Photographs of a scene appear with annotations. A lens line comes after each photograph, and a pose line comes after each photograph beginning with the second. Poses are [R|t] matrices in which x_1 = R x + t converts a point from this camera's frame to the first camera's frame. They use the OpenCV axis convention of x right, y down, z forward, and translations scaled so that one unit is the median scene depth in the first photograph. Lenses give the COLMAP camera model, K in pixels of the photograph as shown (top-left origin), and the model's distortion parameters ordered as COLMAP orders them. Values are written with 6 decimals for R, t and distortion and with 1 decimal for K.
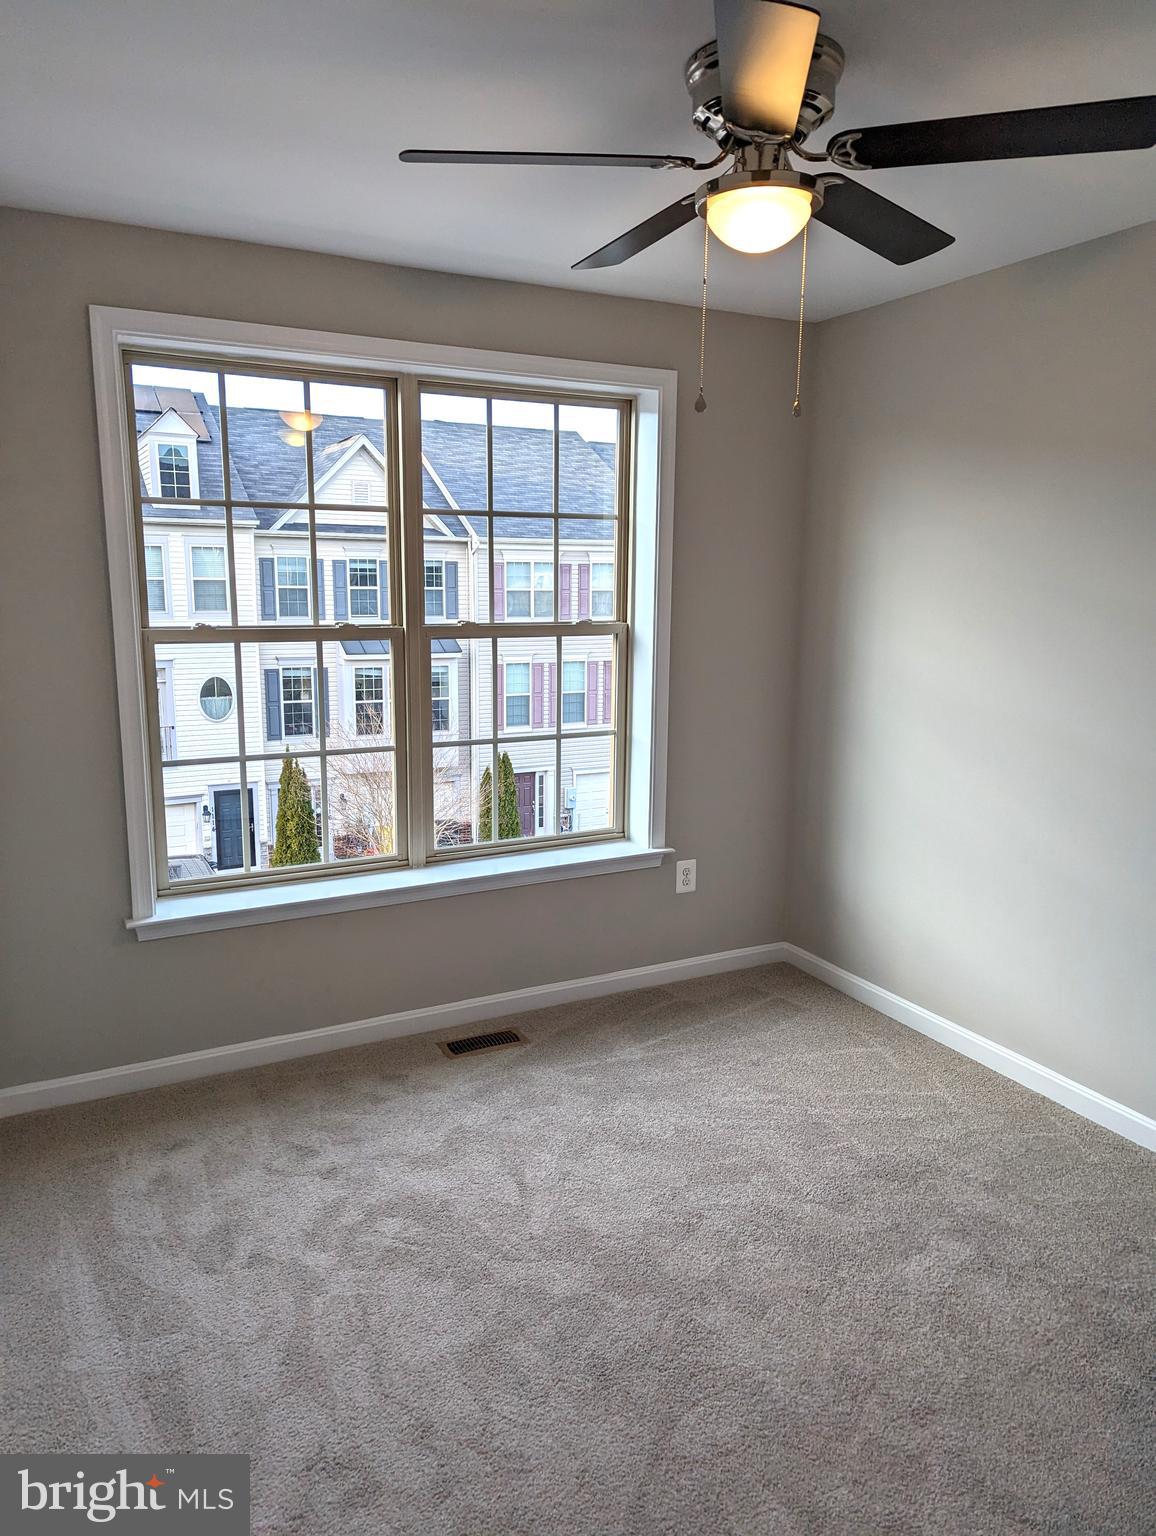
lens RADIAL K [[1079.2, 0, 585.1], [0, 1079.2, 788.9], [0, 0, 1]] dist [0.059561, -0.048540]
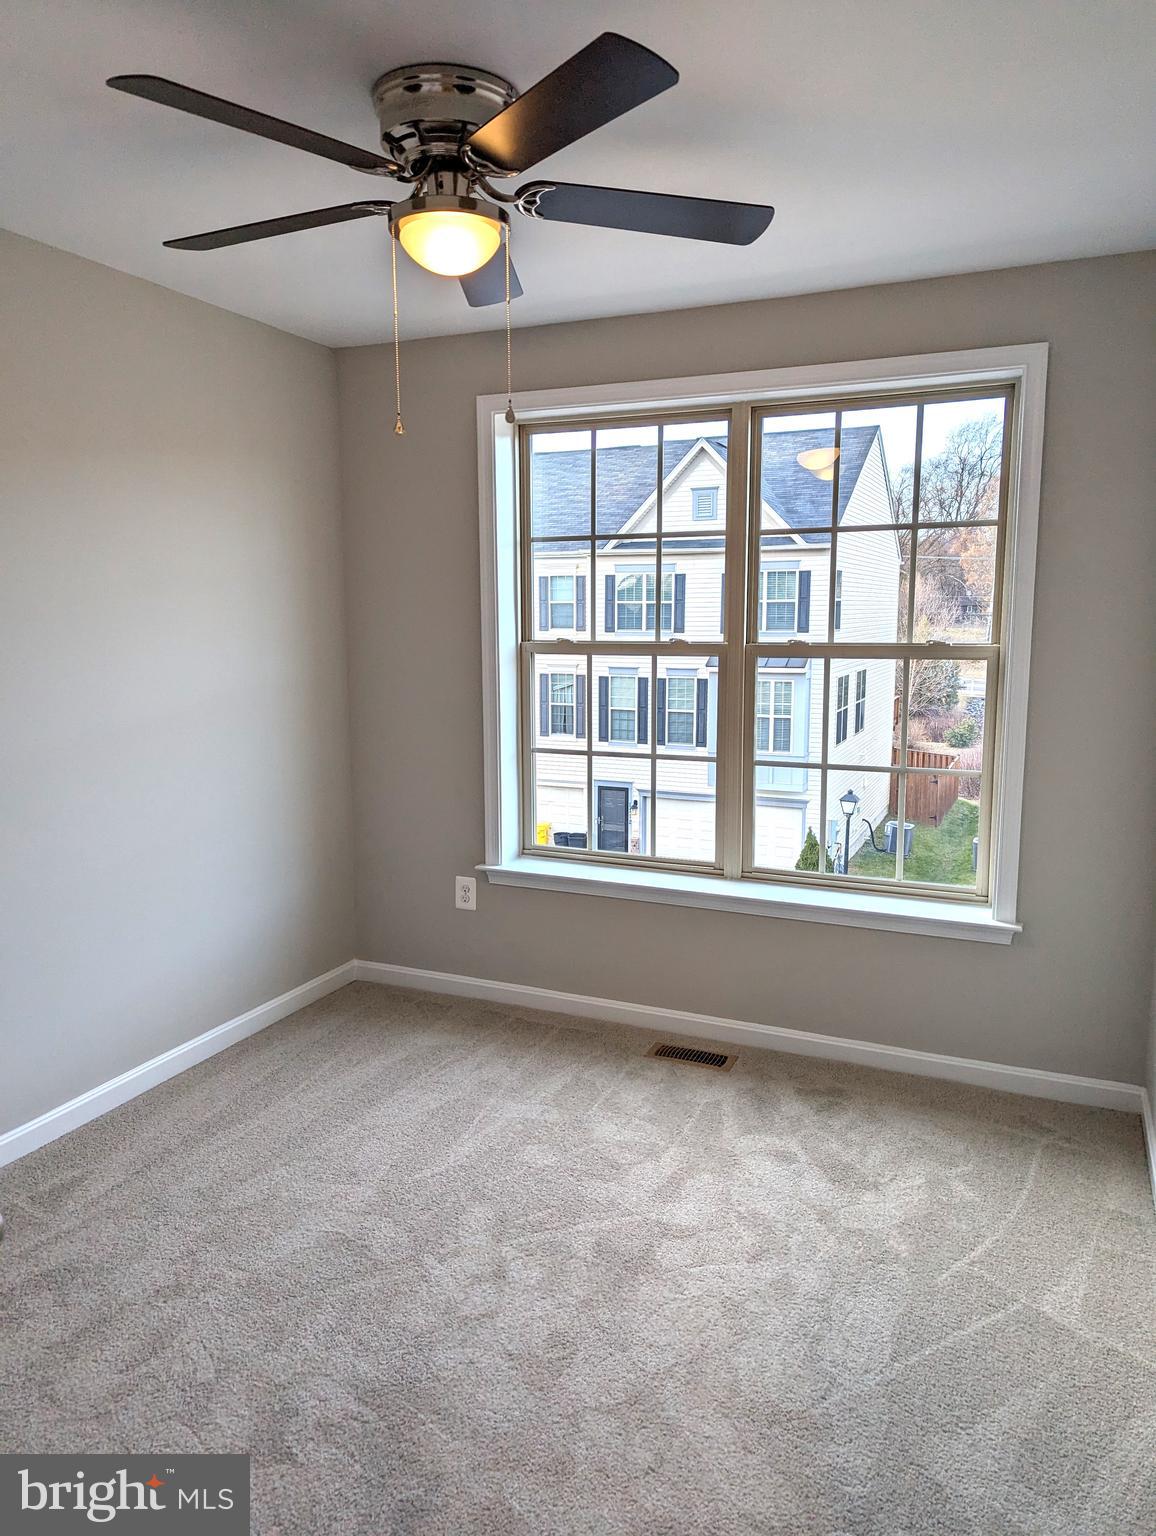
lens RADIAL K [[1047.2, 0, 568.3], [0, 1047.2, 765.5], [0, 0, 1]] dist [-0.029358, -0.008299]
pose [[0.589424, 0.117609, -0.799217, 0.566398], [-0.141261, 0.989107, 0.041372, -0.055977], [0.795377, 0.088513, 0.599617, 0.300076]]
